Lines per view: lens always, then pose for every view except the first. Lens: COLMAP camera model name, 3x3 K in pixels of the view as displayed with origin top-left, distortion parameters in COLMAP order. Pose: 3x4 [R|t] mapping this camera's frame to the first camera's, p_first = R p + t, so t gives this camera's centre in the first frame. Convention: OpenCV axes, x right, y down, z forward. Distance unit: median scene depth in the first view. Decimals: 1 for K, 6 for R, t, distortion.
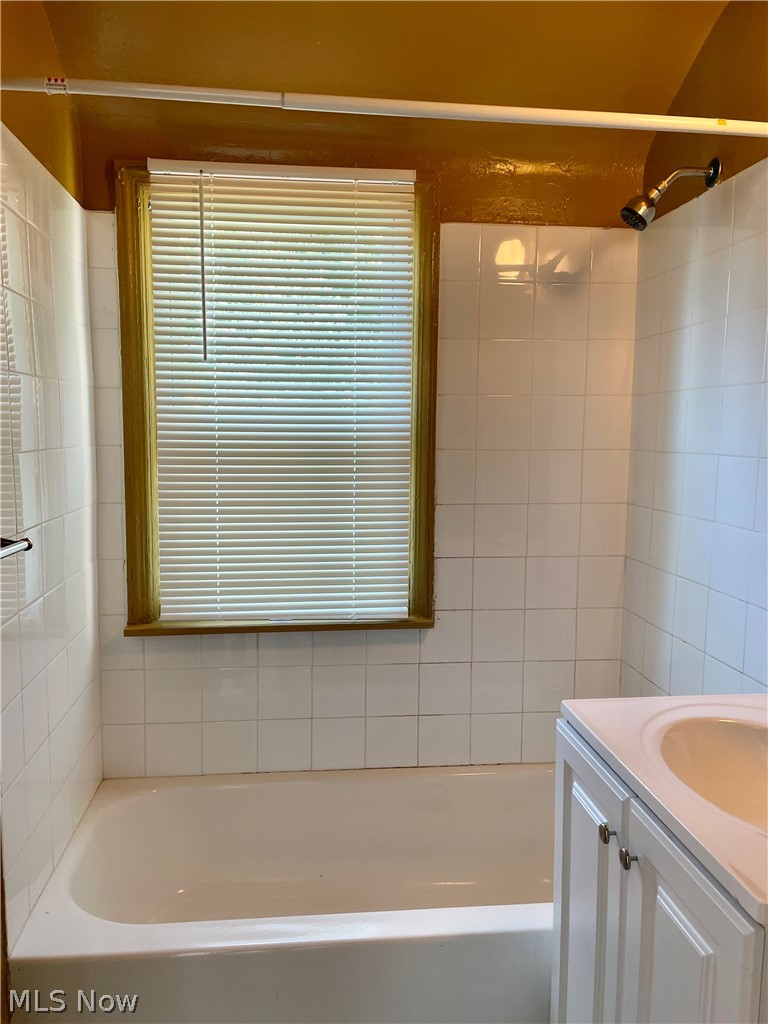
lens RADIAL K [[767.0, 0, 375.7], [0, 767.0, 515.2], [0, 0, 1]] dist [0.043129, -0.075034]
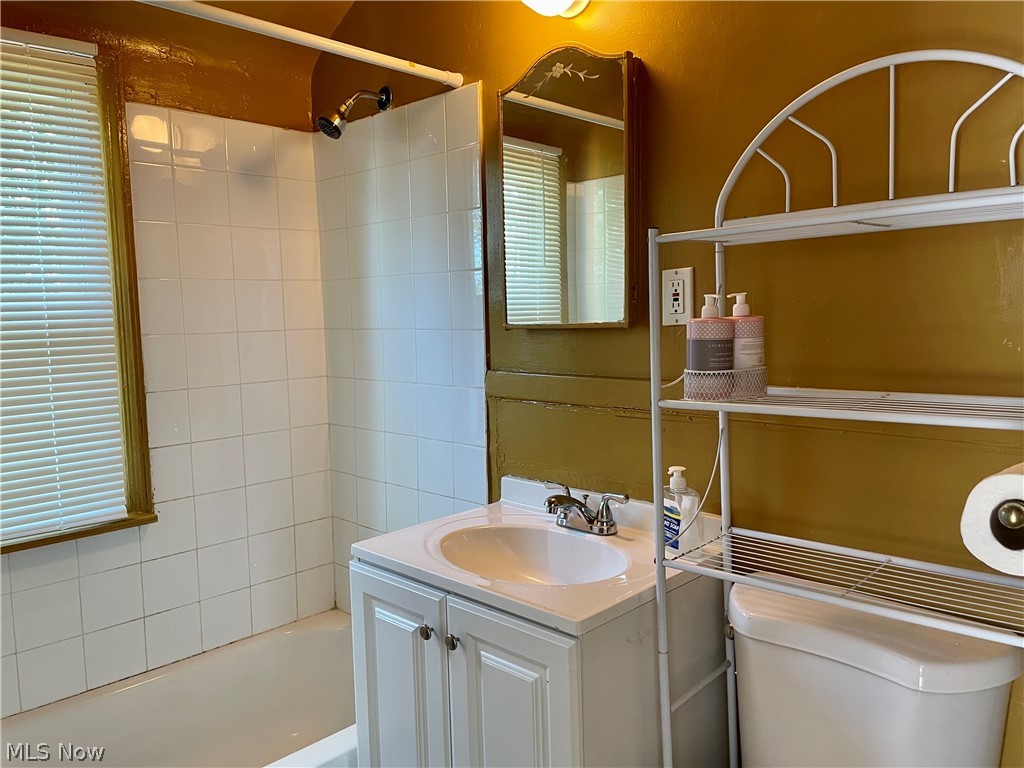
lens RADIAL K [[767.0, 0, 517.0], [0, 767.0, 382.9], [0, 0, 1]] dist [0.043129, -0.075034]
pose [[0.754704, -0.085622, 0.650454, -0.202649], [0.098828, 0.994971, 0.016305, 0.003692], [-0.648579, 0.051978, 0.759371, -0.032422]]
